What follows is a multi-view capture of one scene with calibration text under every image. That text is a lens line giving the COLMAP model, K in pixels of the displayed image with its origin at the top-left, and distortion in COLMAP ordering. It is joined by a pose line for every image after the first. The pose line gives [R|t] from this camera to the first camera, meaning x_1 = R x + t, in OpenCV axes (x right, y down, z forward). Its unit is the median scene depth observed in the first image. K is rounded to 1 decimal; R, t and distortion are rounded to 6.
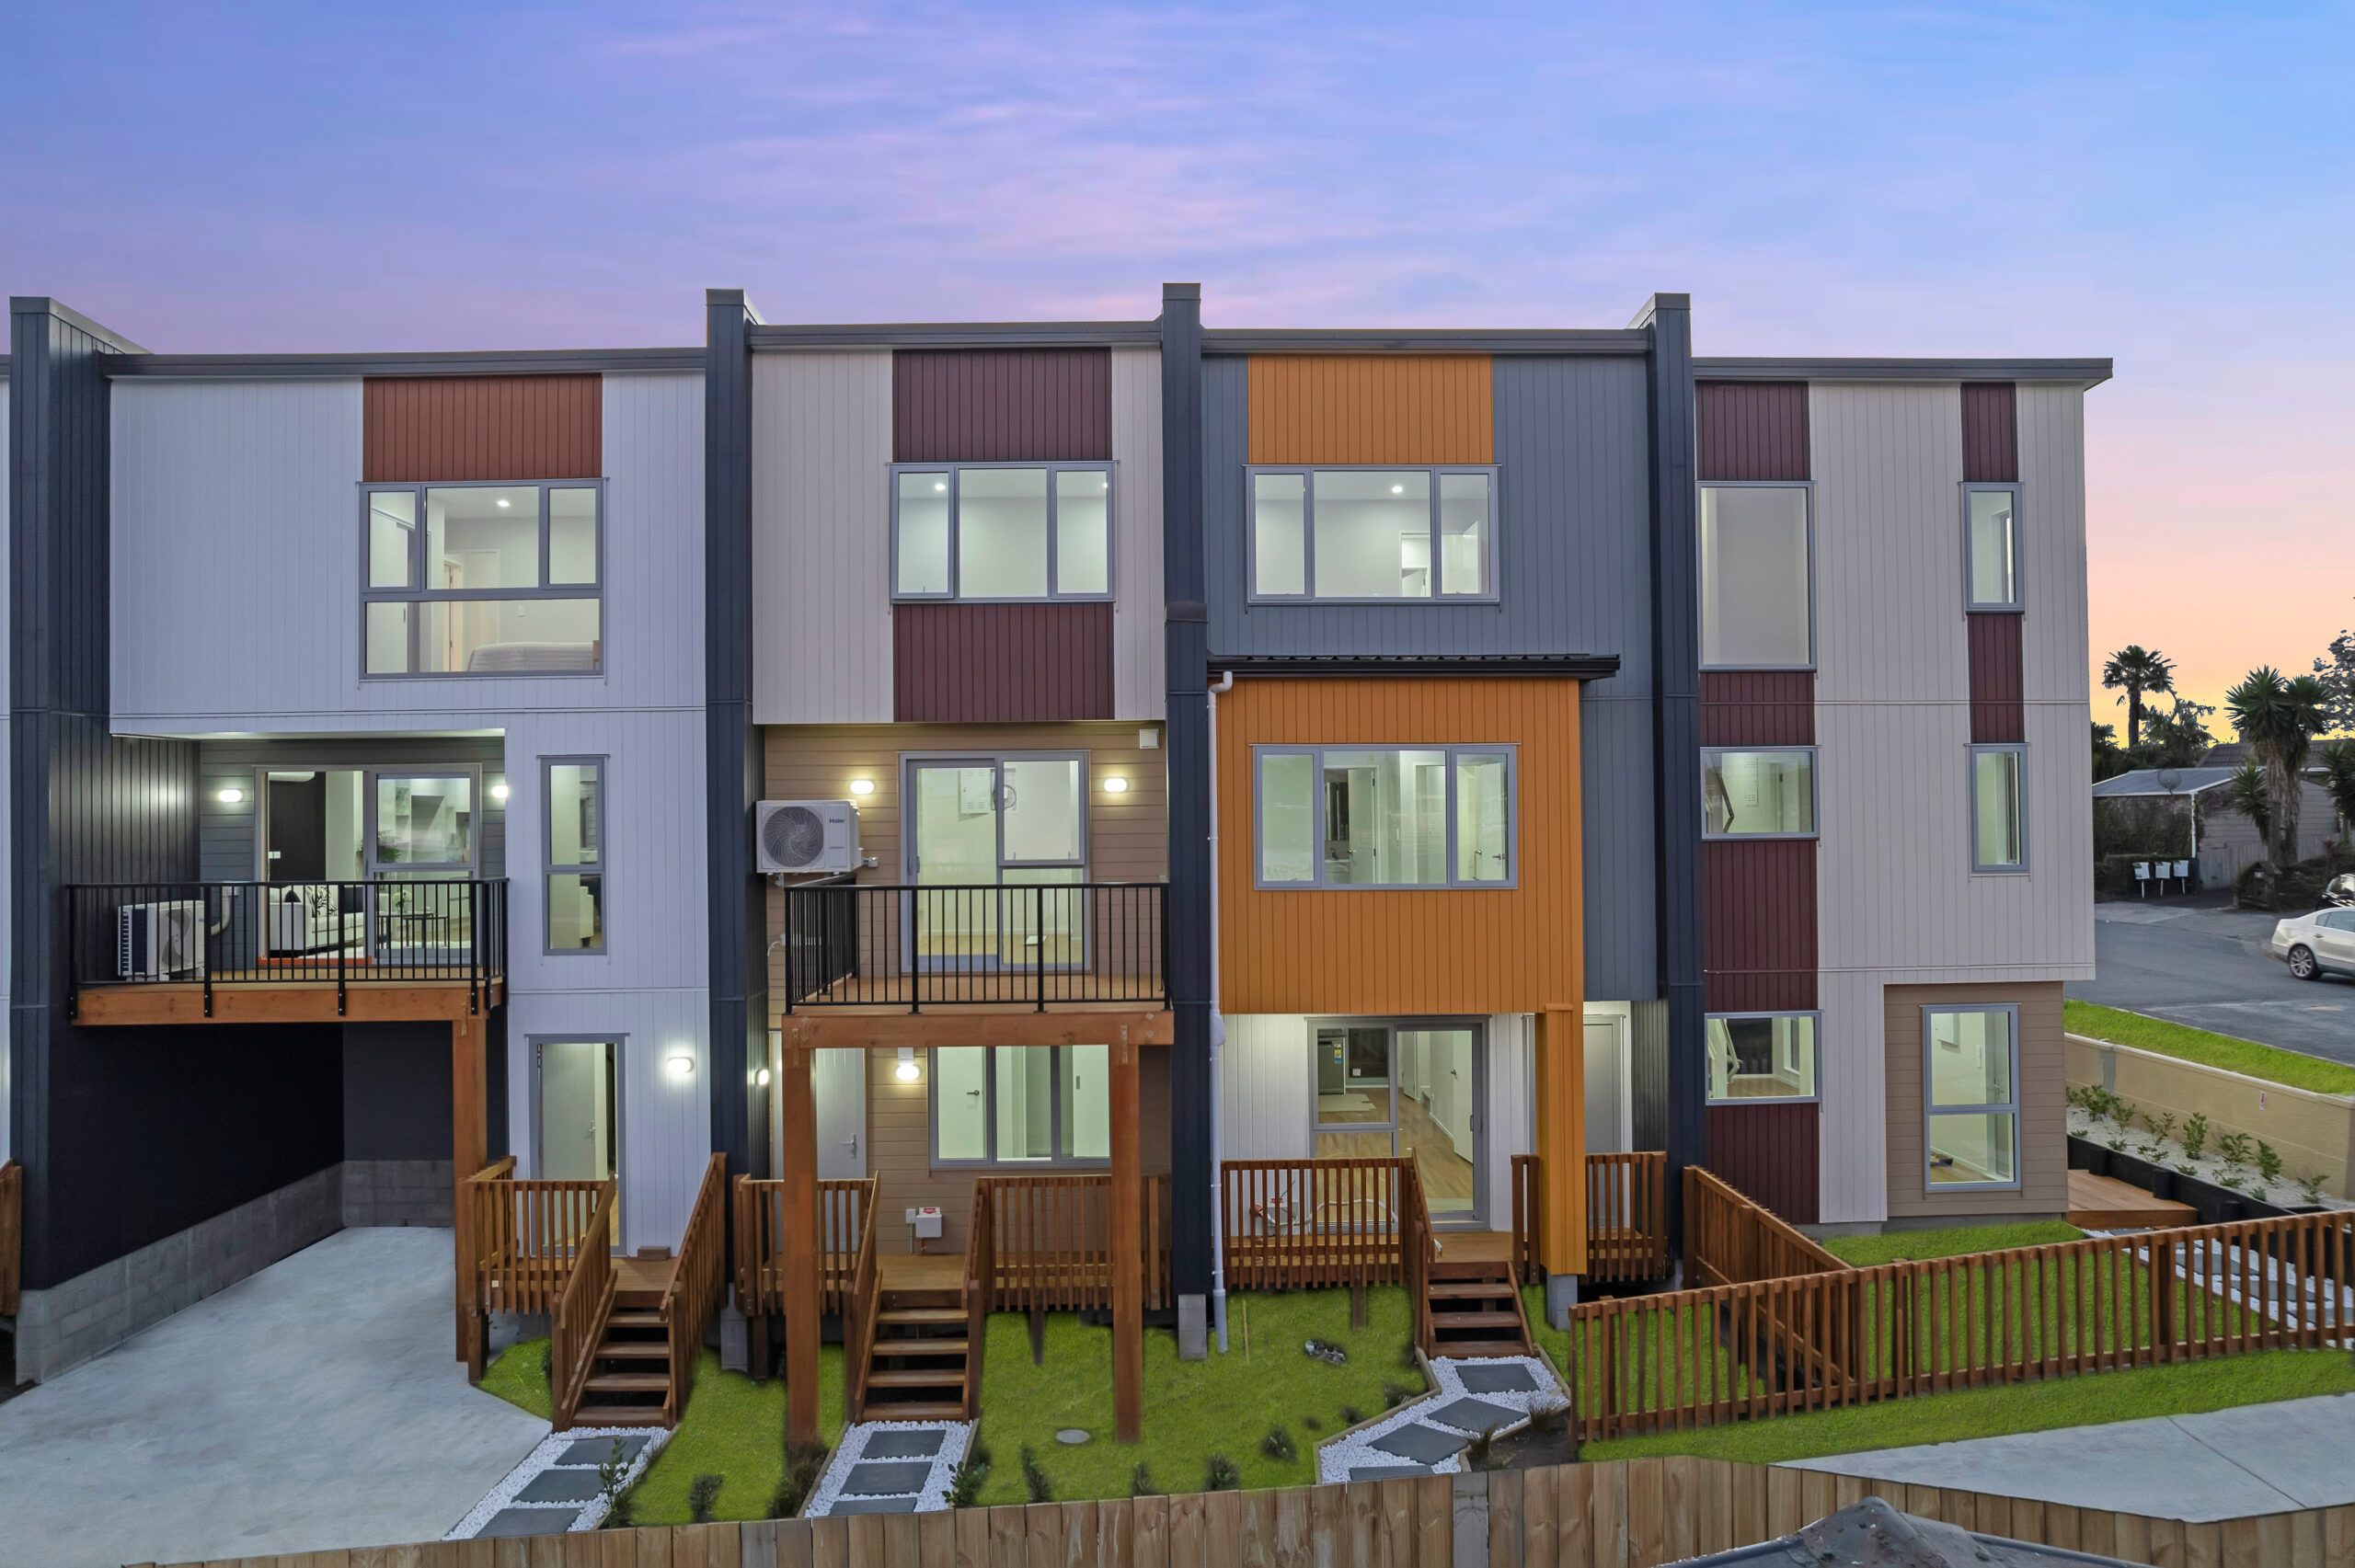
lens RADIAL K [[1461.1, 0, 1175.1], [0, 1461.1, 794.0], [0, 0, 1]] dist [-0.042872, 0.033748]
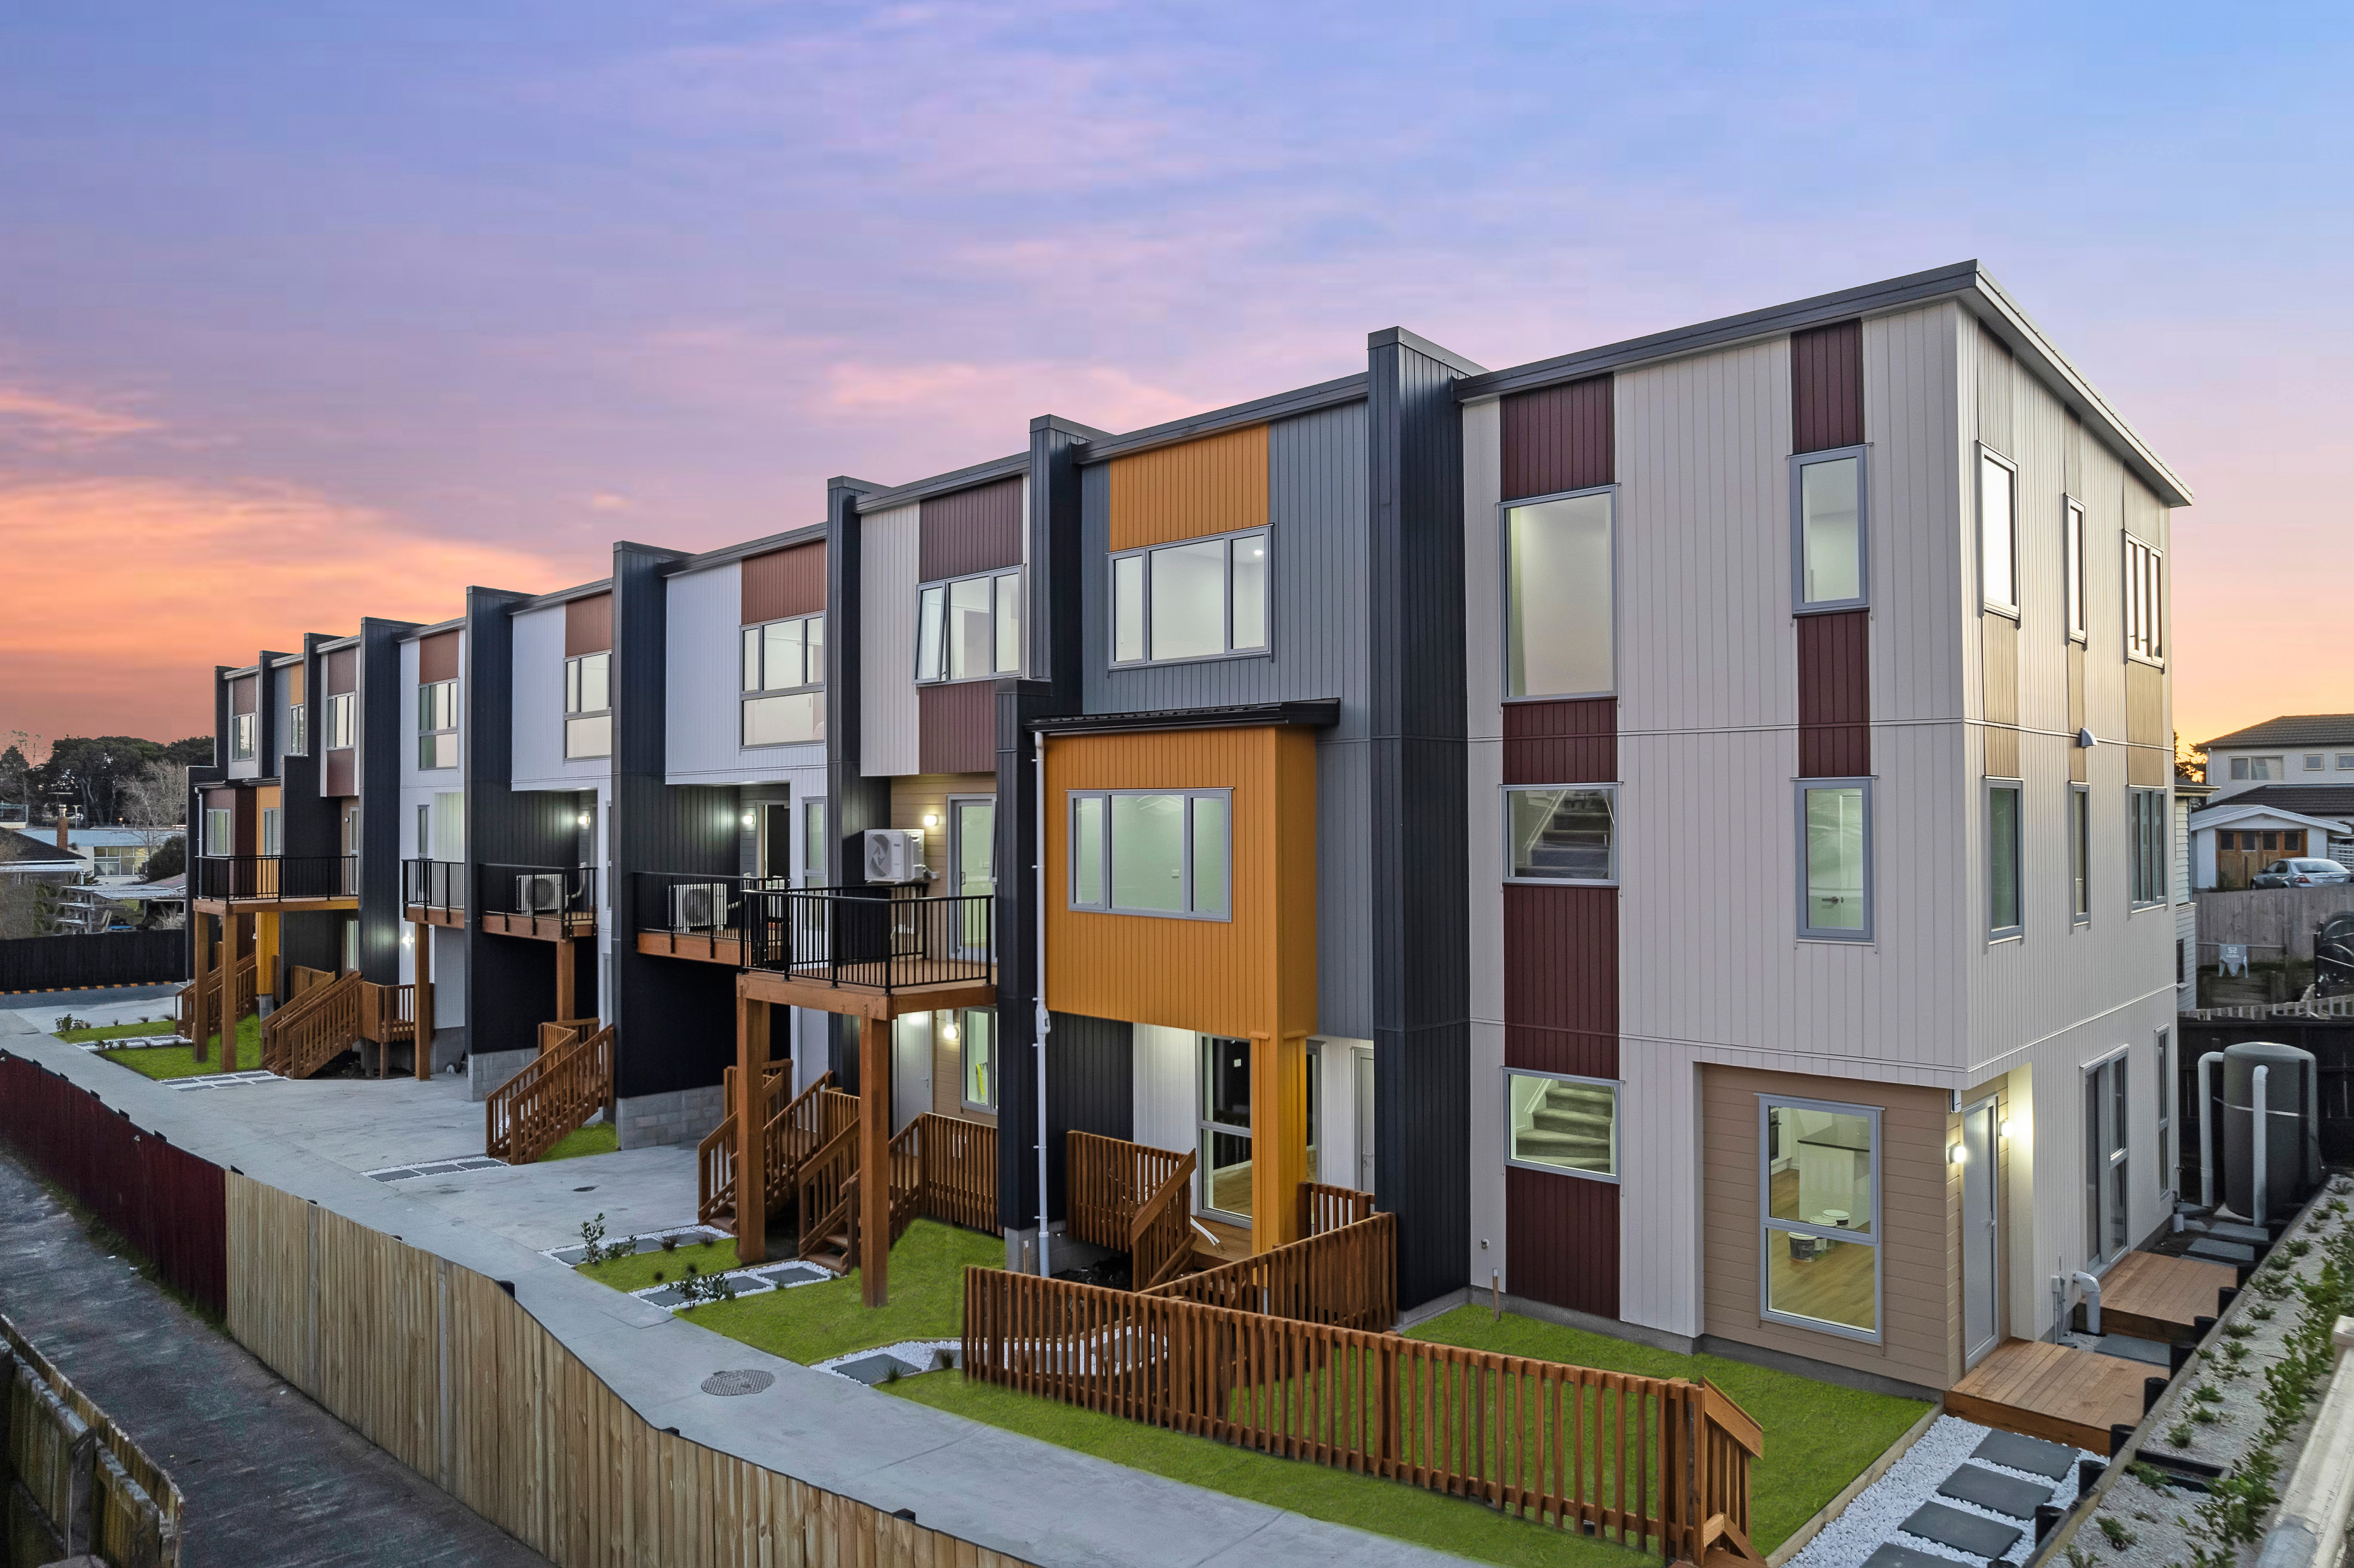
lens RADIAL K [[1460.6, 0, 1170.4], [0, 1460.6, 791.5], [0, 0, 1]] dist [-0.042872, 0.033748]
pose [[0.715776, -0.004318, -0.698317, 0.889104], [0.008559, 0.999960, 0.002589, -0.033086], [0.698278, -0.007830, 0.715784, 0.177711]]
